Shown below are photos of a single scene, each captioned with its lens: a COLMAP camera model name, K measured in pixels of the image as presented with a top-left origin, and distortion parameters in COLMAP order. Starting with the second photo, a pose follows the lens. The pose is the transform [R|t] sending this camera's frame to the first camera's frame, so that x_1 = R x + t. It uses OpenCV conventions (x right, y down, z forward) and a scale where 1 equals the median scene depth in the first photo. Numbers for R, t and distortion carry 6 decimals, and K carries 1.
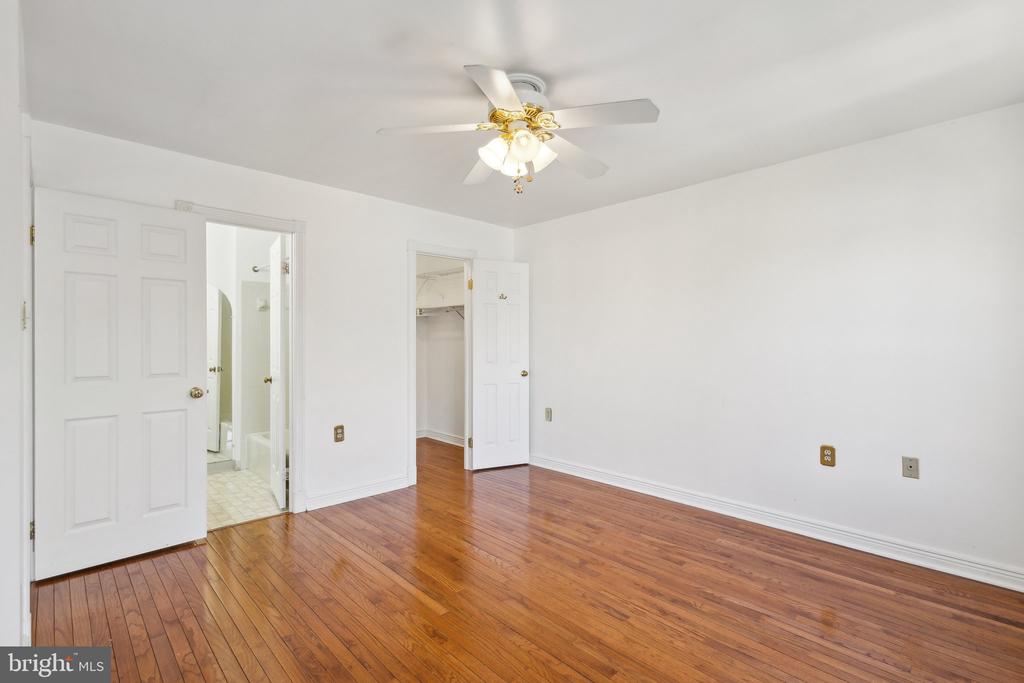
lens RADIAL K [[478.3, 0, 514.5], [0, 478.3, 338.1], [0, 0, 1]] dist [0.004995, 0.000550]
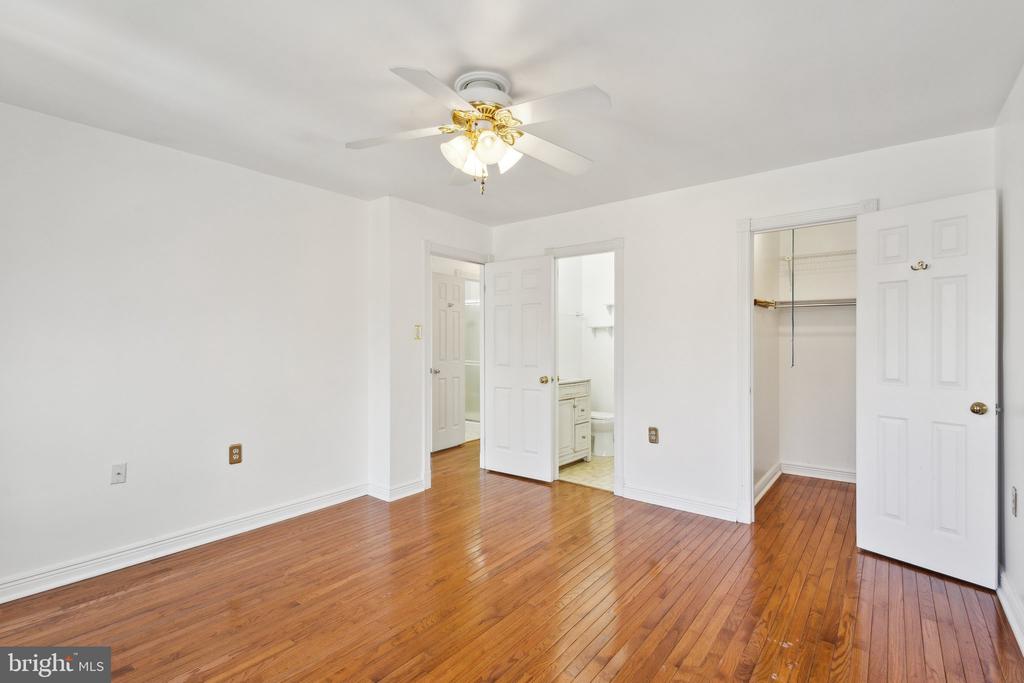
lens RADIAL K [[478.3, 0, 512.6], [0, 478.3, 343.9], [0, 0, 1]] dist [0.004995, 0.000550]
pose [[0.128307, -0.001475, -0.991733, 0.598419], [0.001022, 0.999999, -0.001355, 0.006856], [0.991734, -0.000839, 0.128308, 0.570064]]
